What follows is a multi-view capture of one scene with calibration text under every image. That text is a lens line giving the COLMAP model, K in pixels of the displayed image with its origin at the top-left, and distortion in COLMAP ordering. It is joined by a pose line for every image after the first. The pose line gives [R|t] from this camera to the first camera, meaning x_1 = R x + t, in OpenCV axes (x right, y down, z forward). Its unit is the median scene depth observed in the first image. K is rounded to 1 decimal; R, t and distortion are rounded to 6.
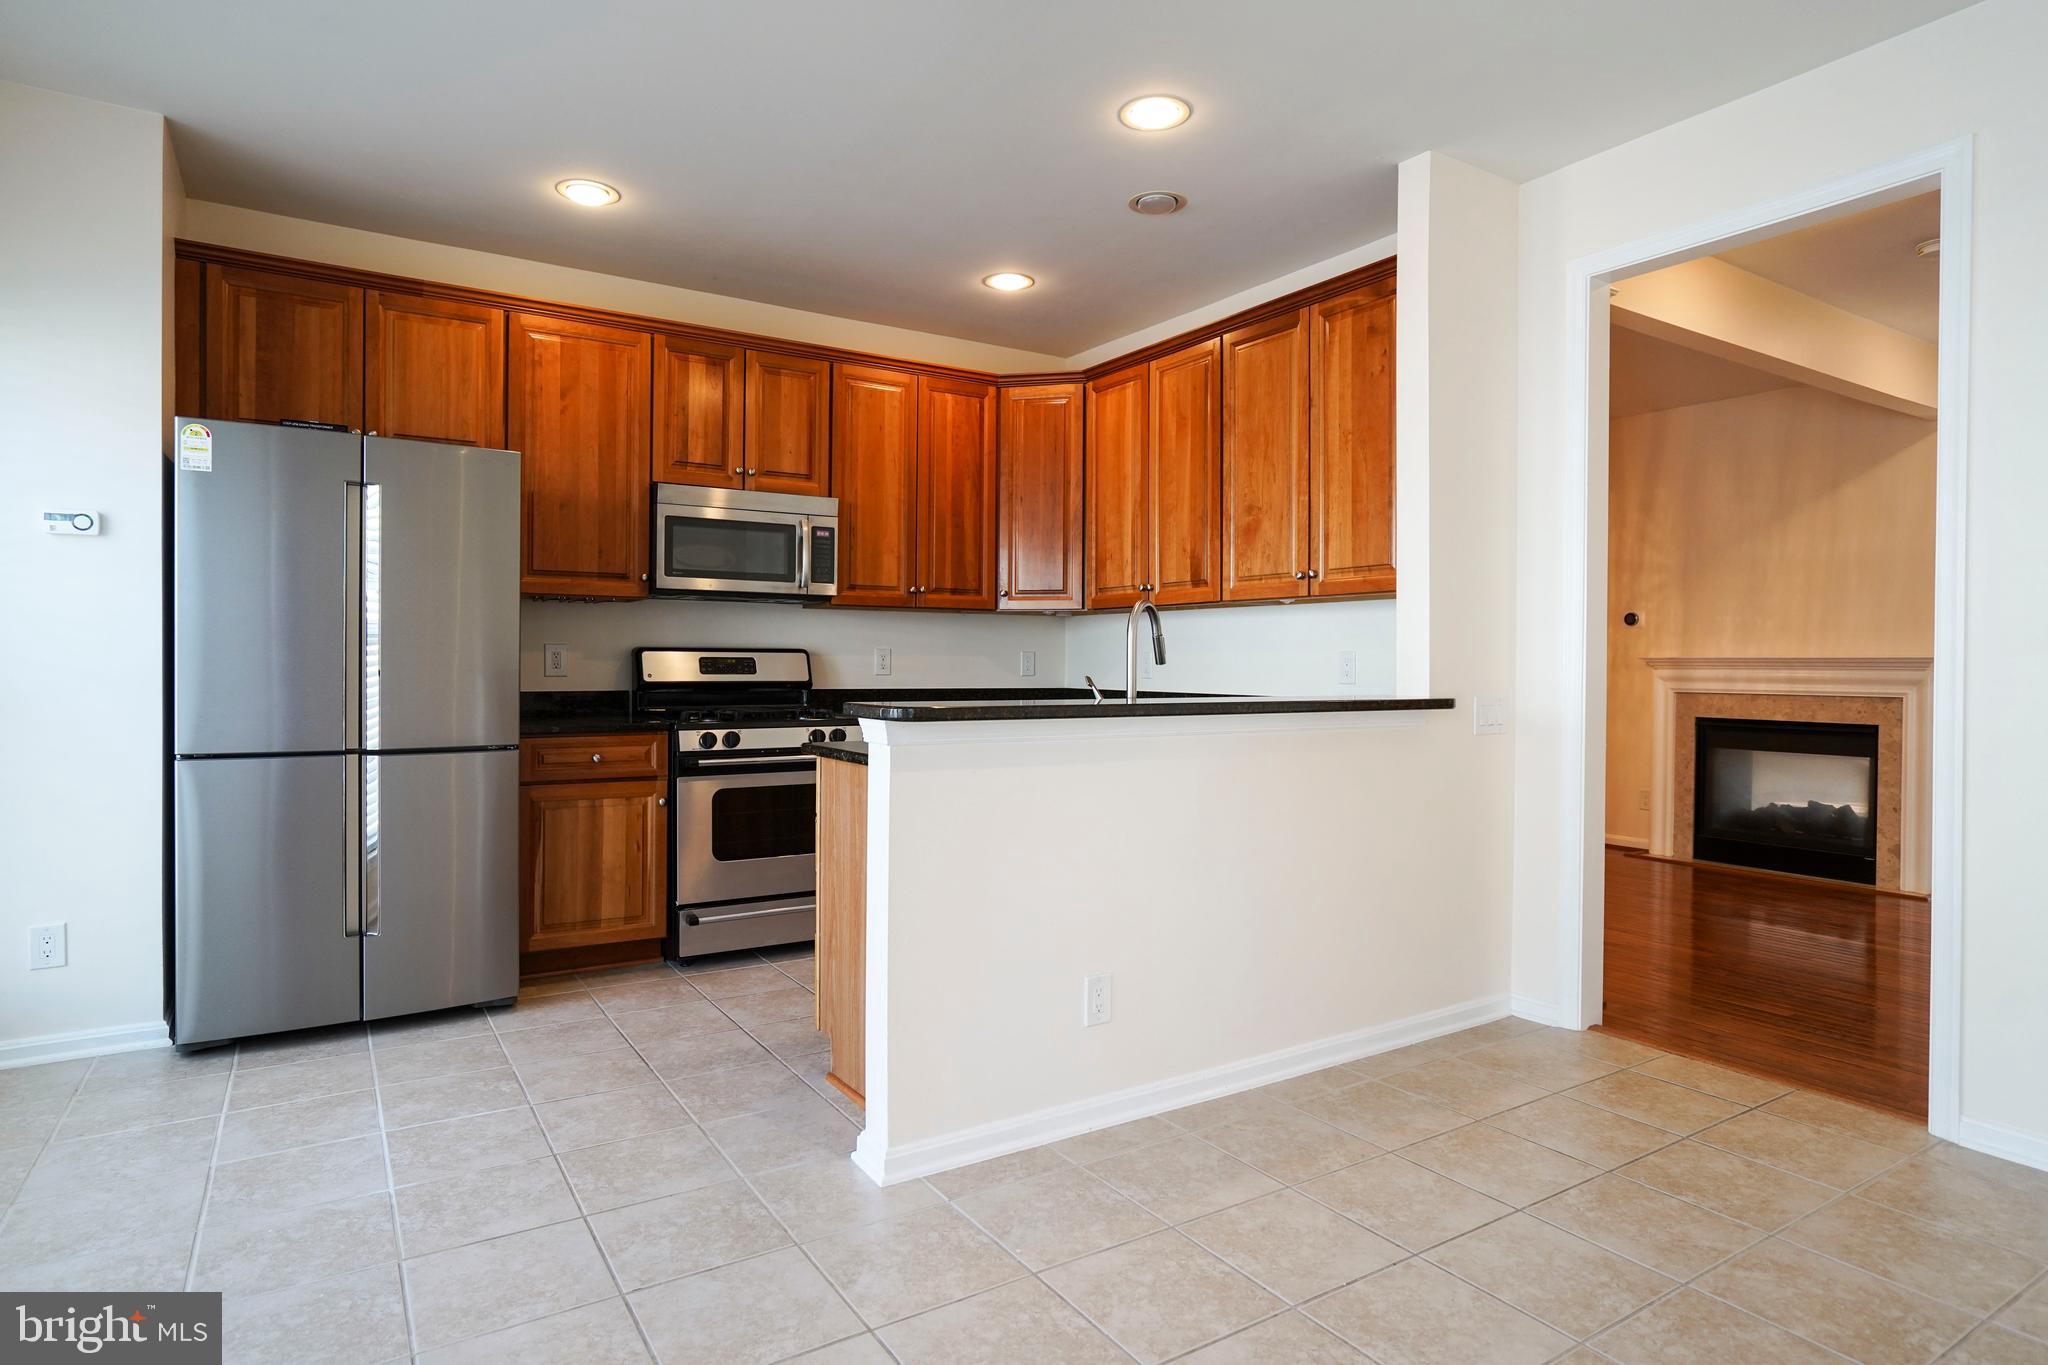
lens RADIAL K [[1122.3, 0, 1017.9], [0, 1122.3, 674.2], [0, 0, 1]] dist [-0.027782, 0.013768]
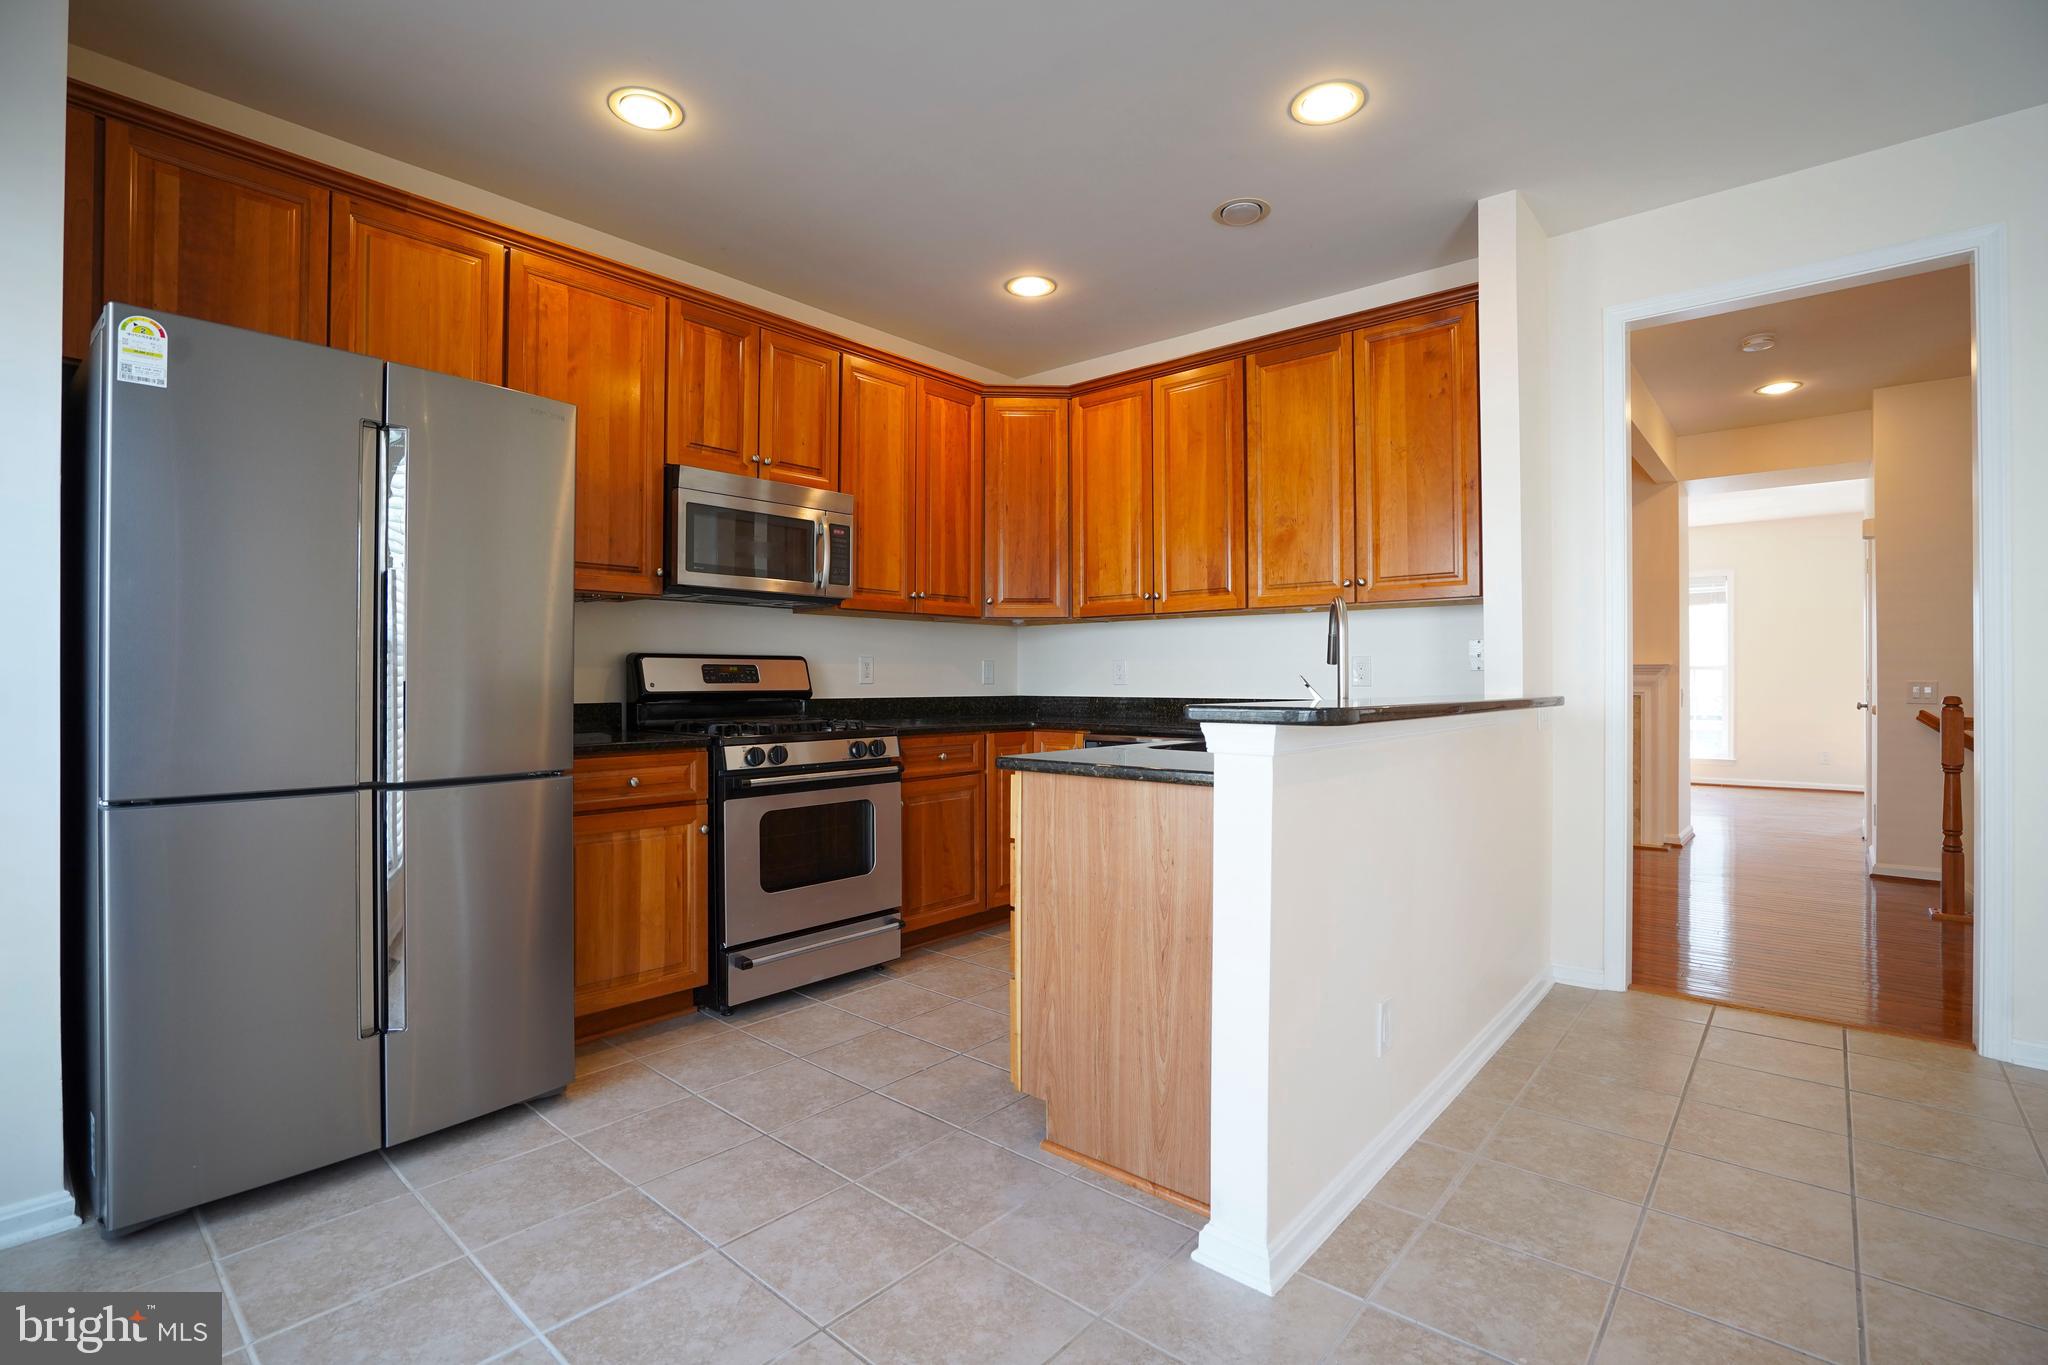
lens RADIAL K [[943.7, 0, 1021.0], [0, 943.7, 677.2], [0, 0, 1]] dist [-0.047234, 0.013304]
pose [[0.959272, -0.006426, 0.282412, -0.284382], [0.009761, 0.999898, -0.010404, 0.006338], [-0.282317, 0.012737, 0.959237, 0.231678]]
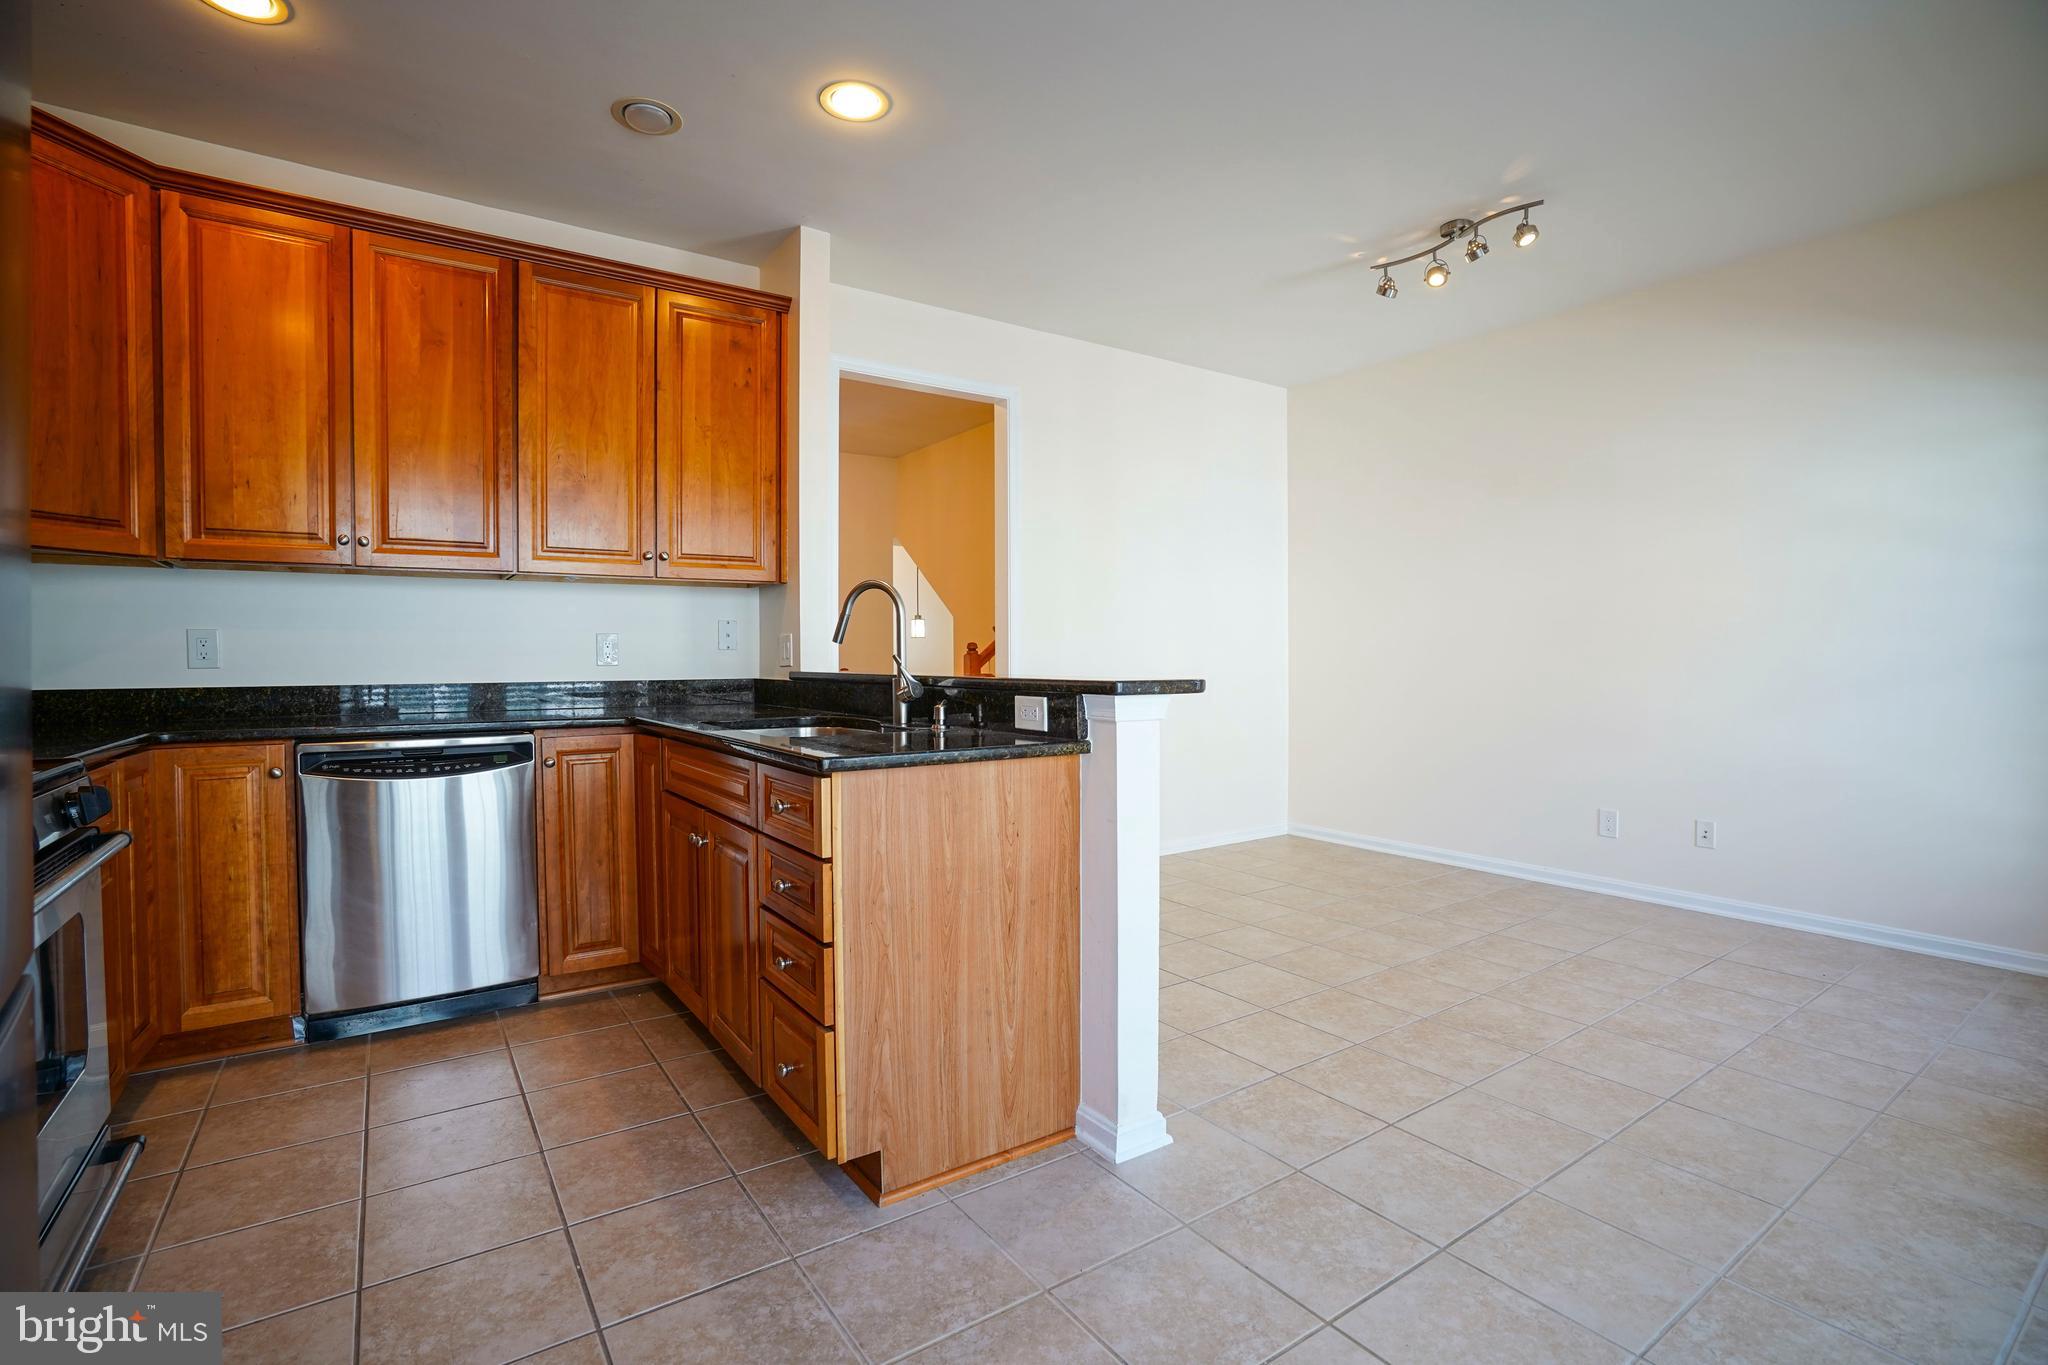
lens RADIAL K [[943.7, 0, 1016.8], [0, 943.7, 677.4], [0, 0, 1]] dist [-0.047234, 0.013304]
pose [[-0.032633, -0.029573, 0.999030, -0.570024], [0.012822, 0.999468, 0.030005, -0.001754], [-0.999385, 0.013789, -0.032236, 0.682657]]
